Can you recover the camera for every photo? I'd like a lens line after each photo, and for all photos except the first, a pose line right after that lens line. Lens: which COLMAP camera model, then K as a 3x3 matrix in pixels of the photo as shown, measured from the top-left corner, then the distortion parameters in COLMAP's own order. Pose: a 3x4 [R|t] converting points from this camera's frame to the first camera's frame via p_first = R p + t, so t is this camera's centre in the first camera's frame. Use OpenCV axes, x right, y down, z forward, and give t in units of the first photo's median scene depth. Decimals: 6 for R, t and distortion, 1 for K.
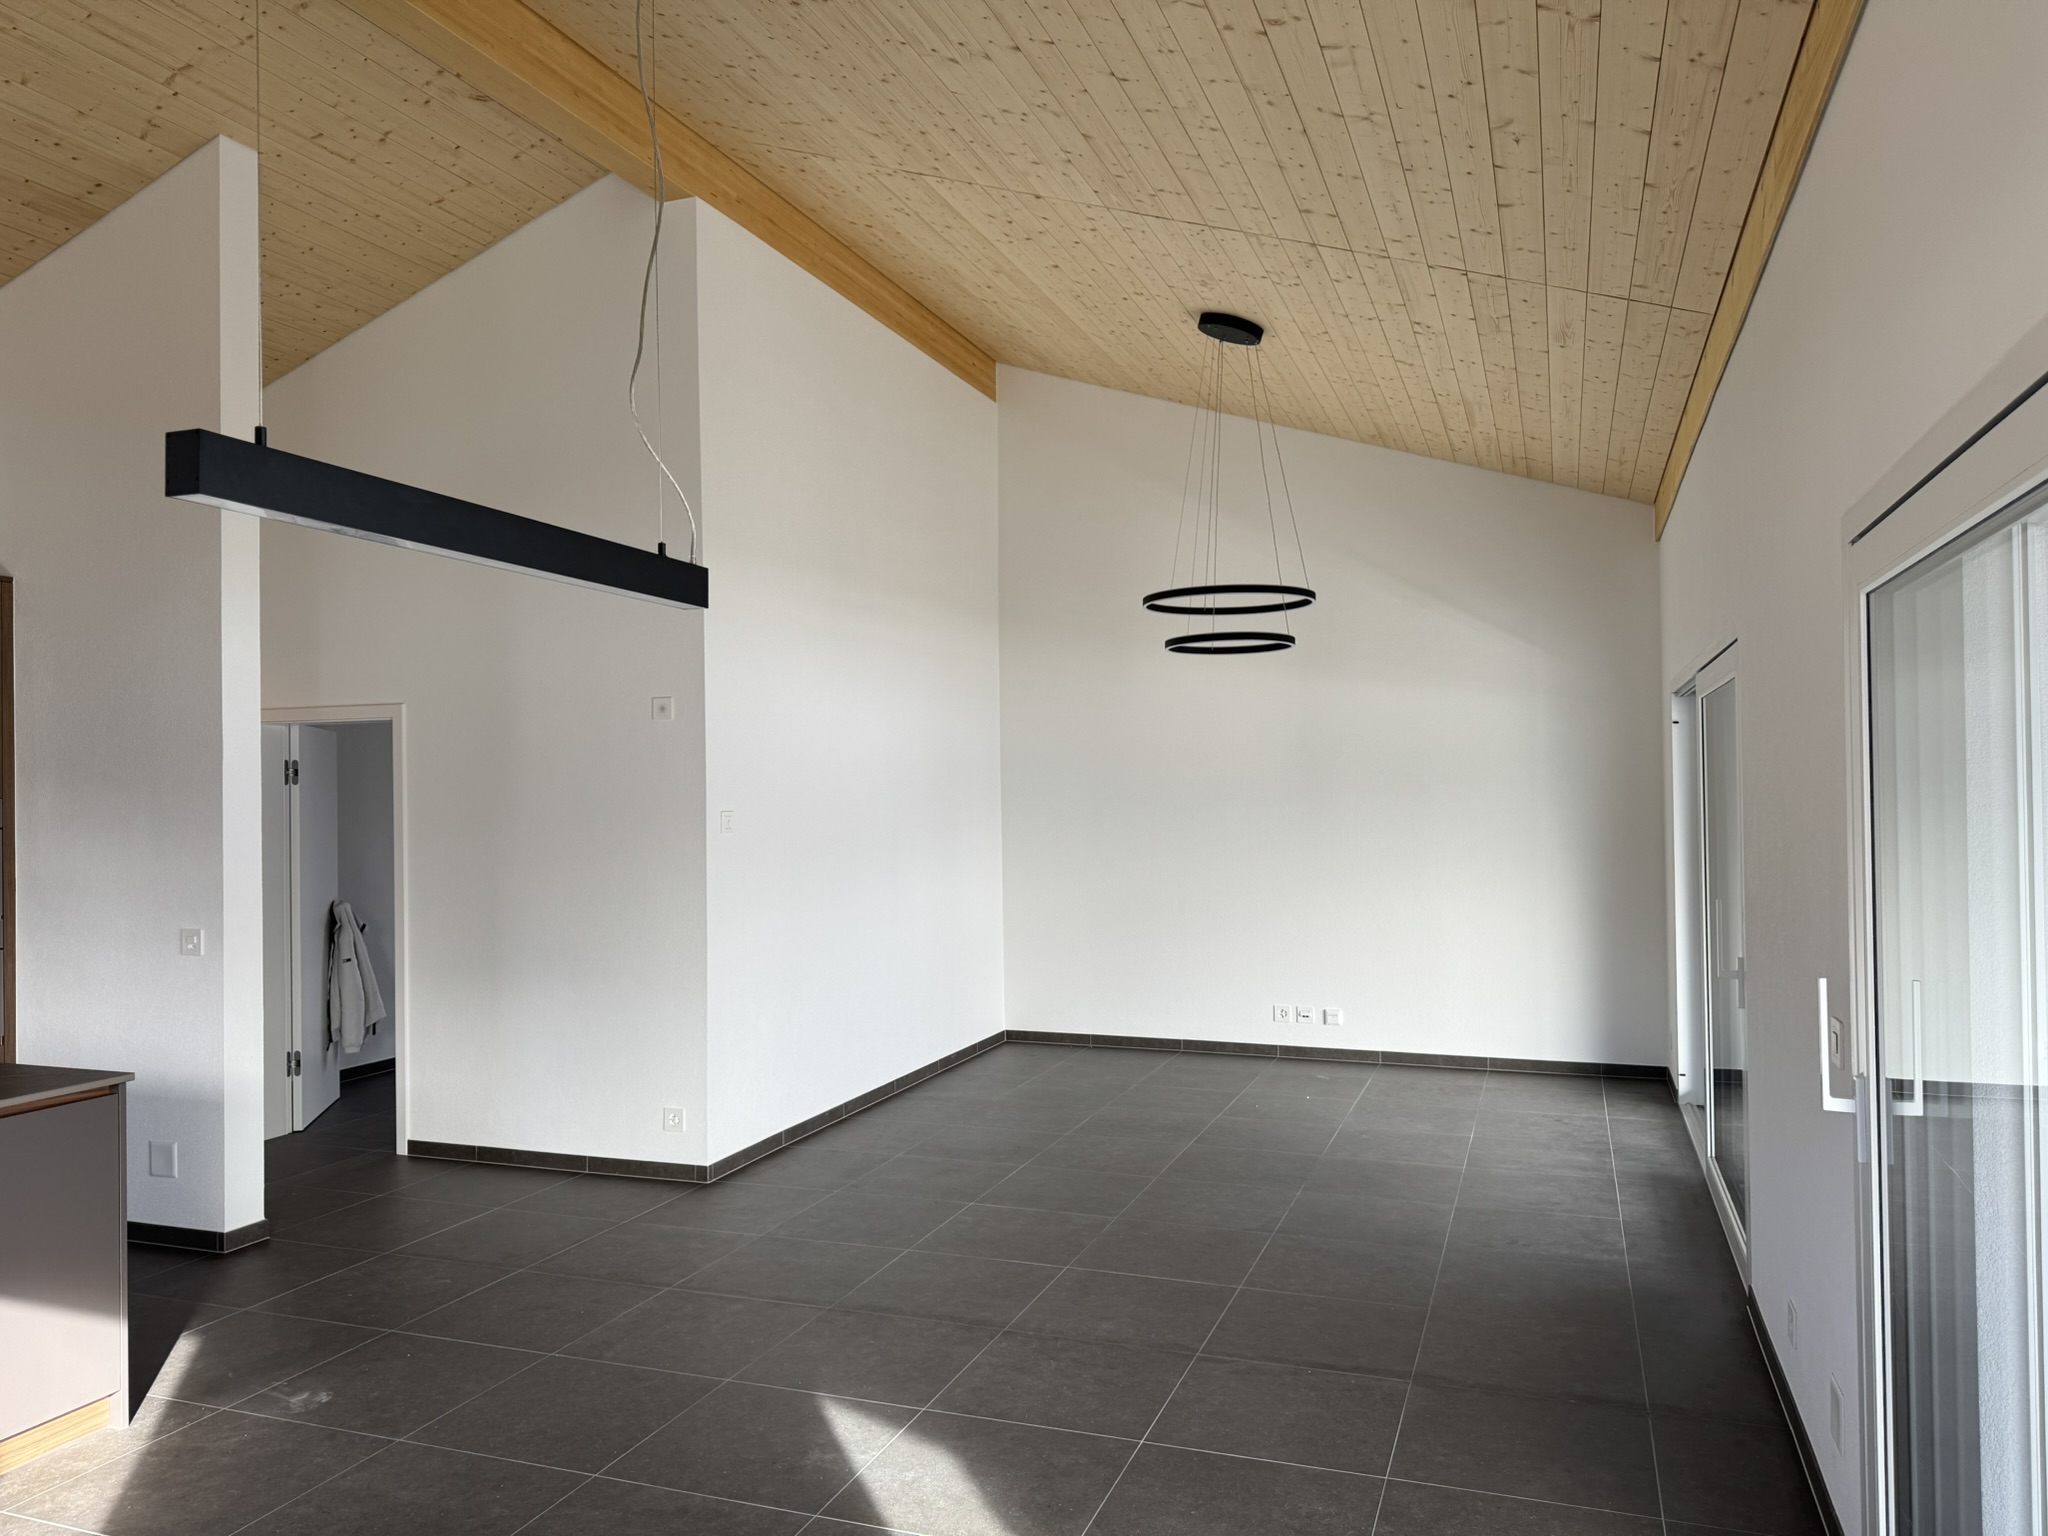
lens RADIAL K [[1445.0, 0, 1016.8], [0, 1445.0, 784.8], [0, 0, 1]] dist [0.033192, -0.037655]
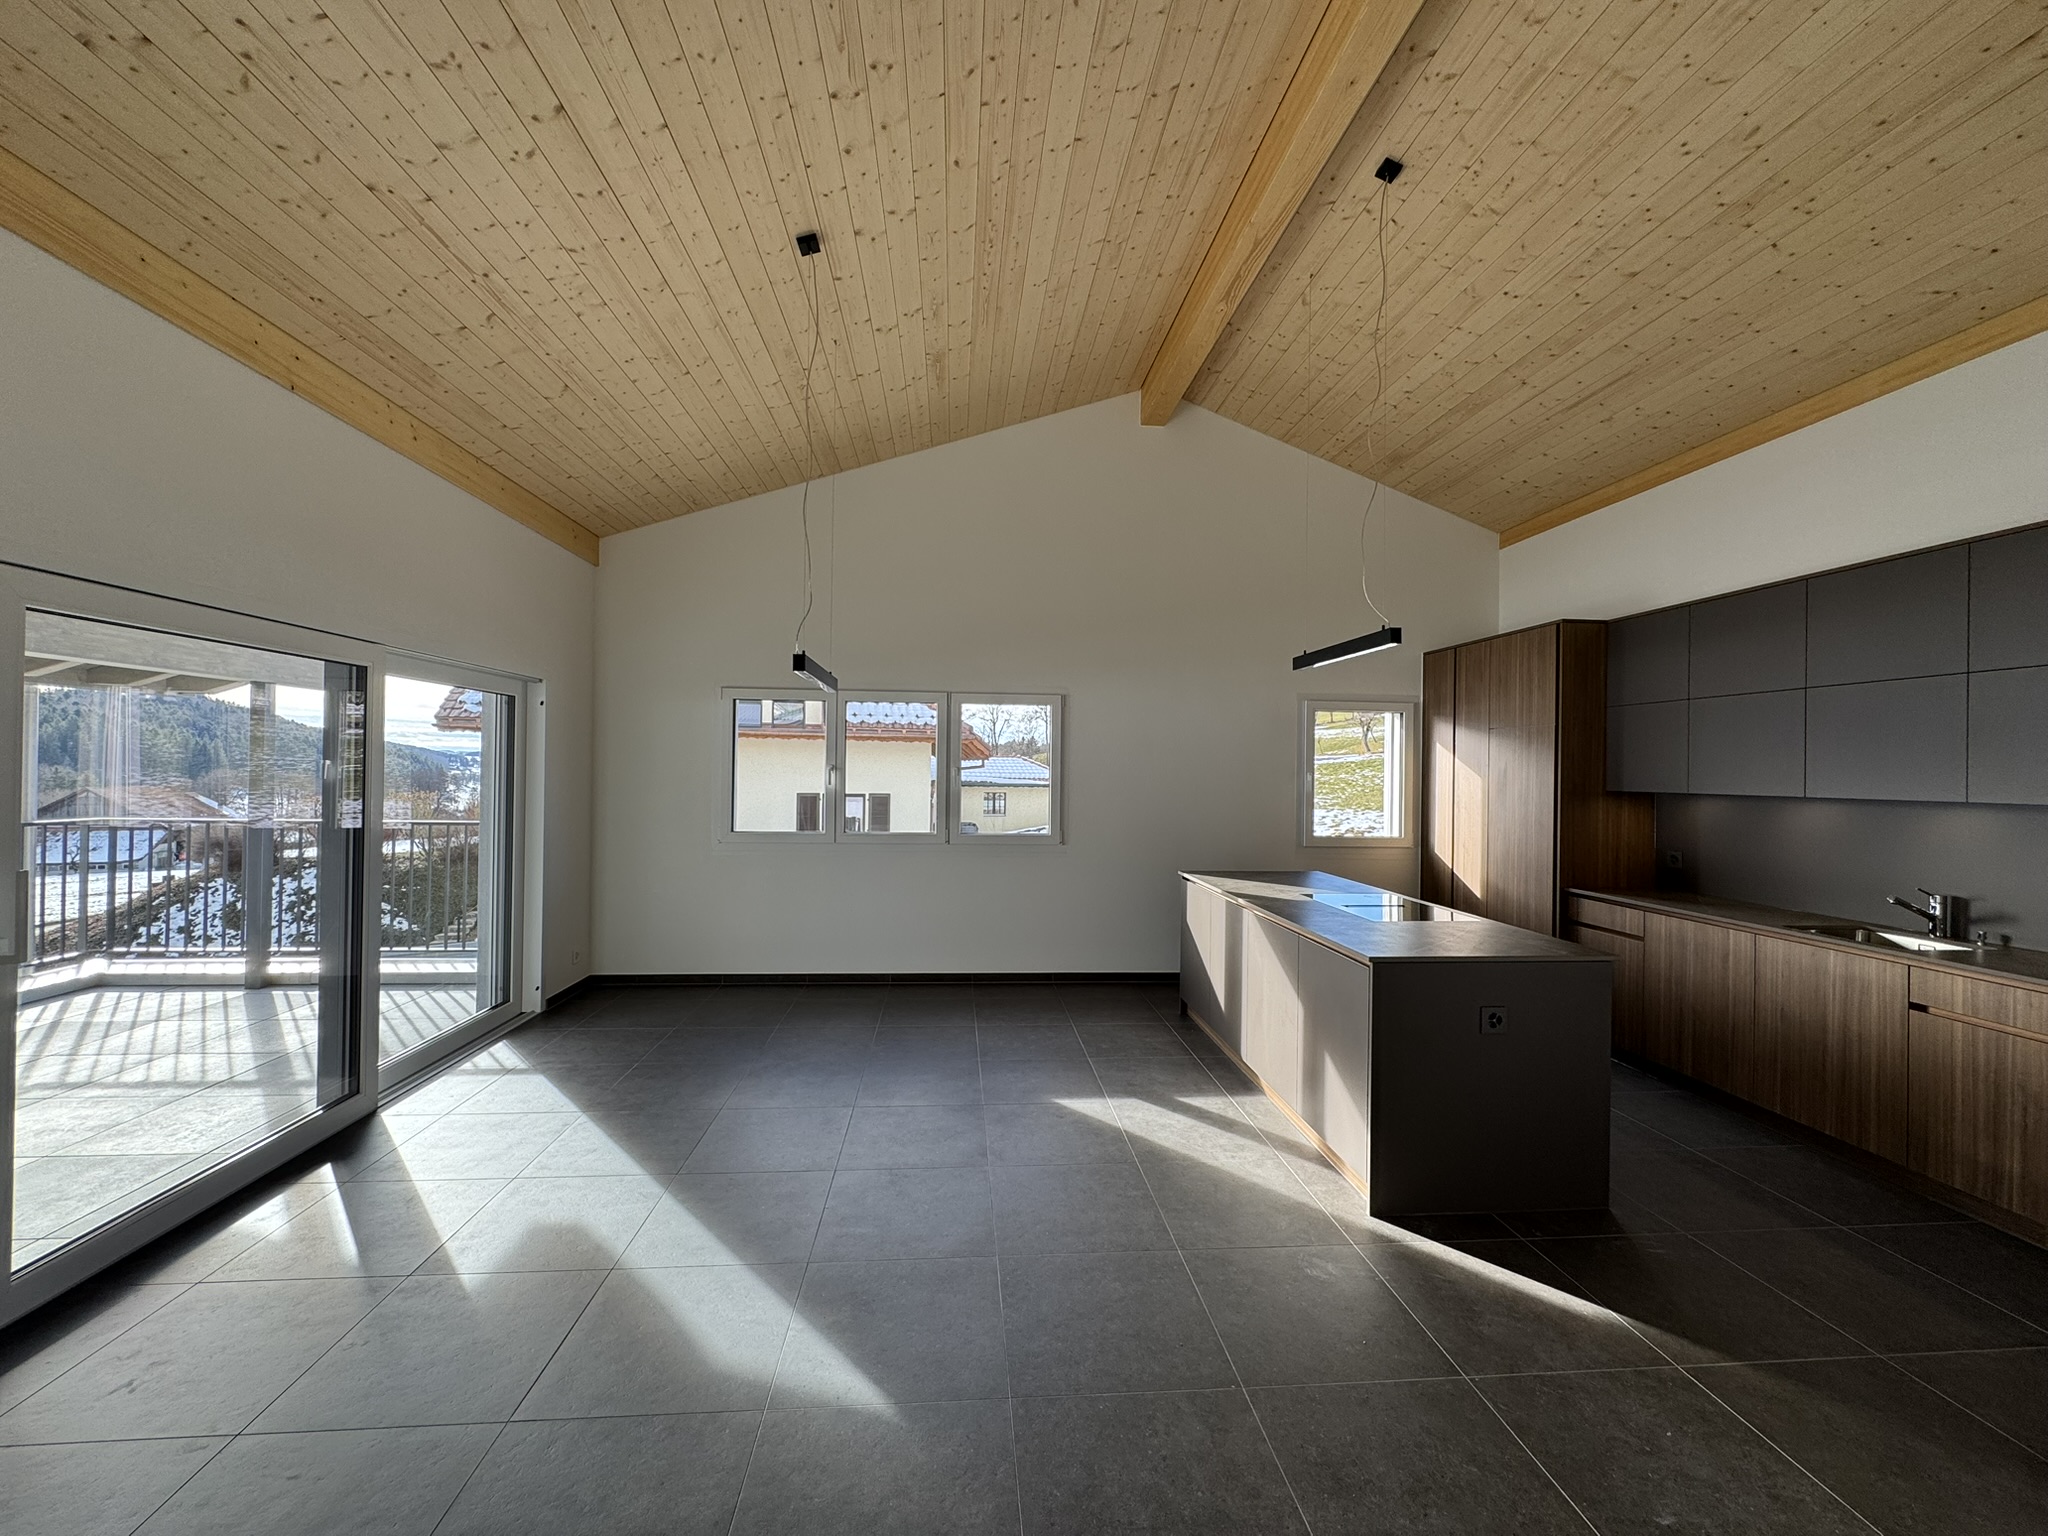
lens RADIAL K [[818.7, 0, 1012.1], [0, 818.7, 768.0], [0, 0, 1]] dist [-0.000133, -0.001129]
pose [[-0.908798, 0.002202, -0.417230, 0.010662], [0.002978, 0.999995, -0.001208, 0.014204], [0.417225, -0.002340, -0.908800, 1.137555]]
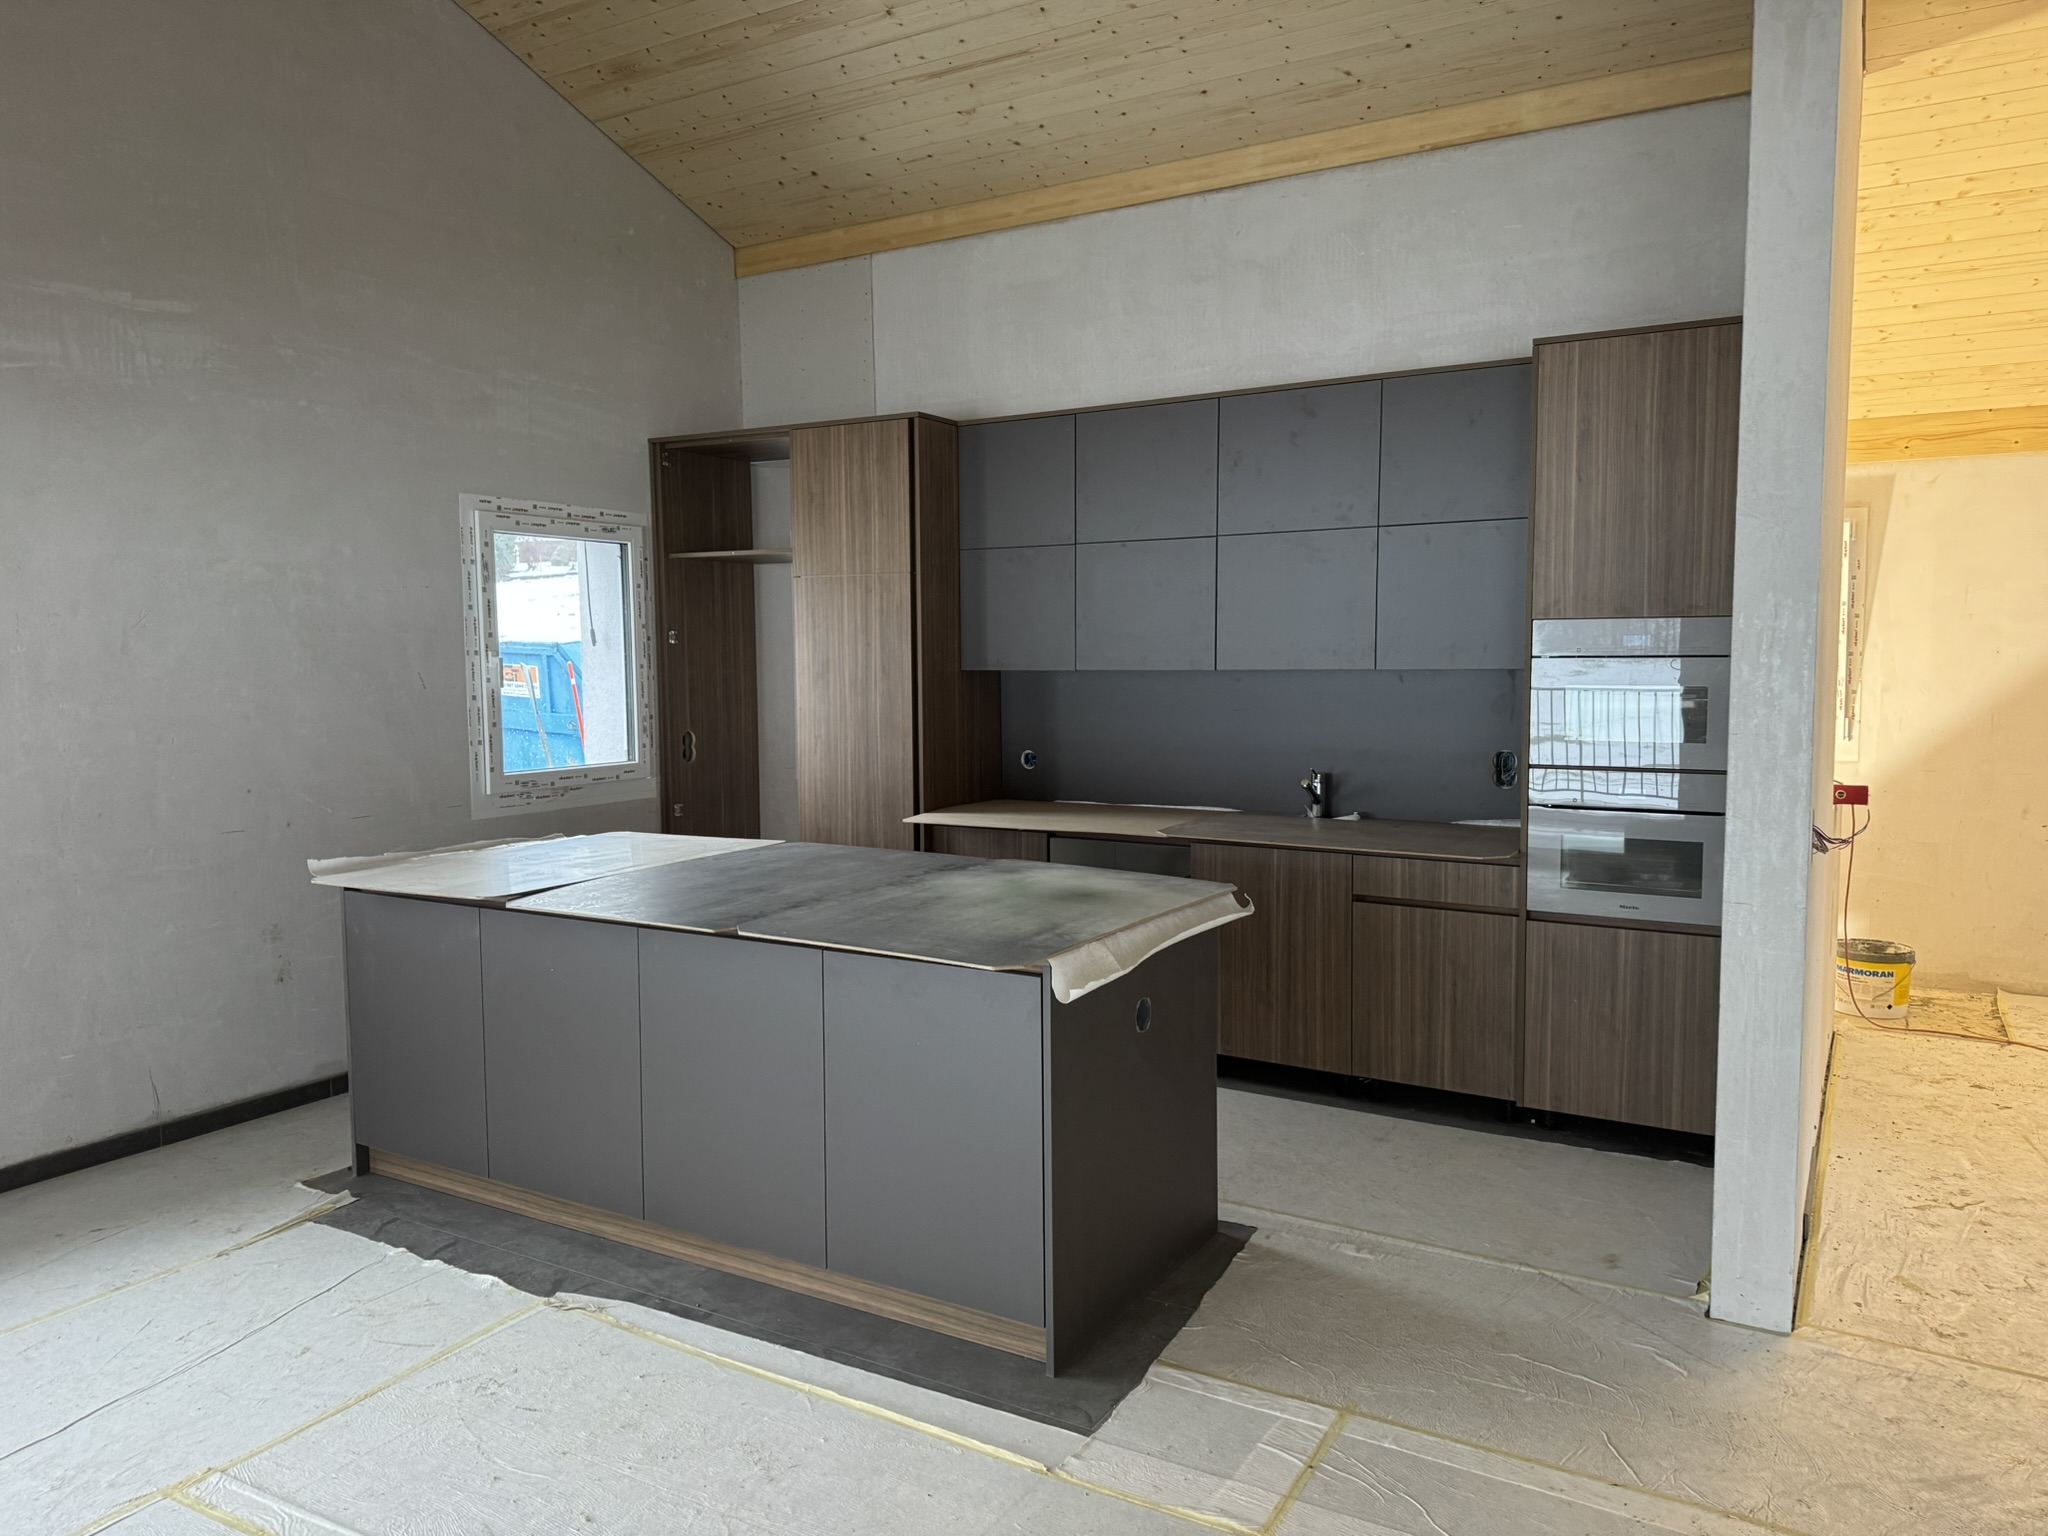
lens RADIAL K [[1445.0, 0, 1005.8], [0, 1445.0, 778.1], [0, 0, 1]] dist [0.033192, -0.037655]
pose [[-0.190544, 0.098353, -0.976739, 0.125997], [0.017541, 0.995151, 0.096785, 0.016315], [0.981522, 0.001309, -0.191345, 0.825135]]
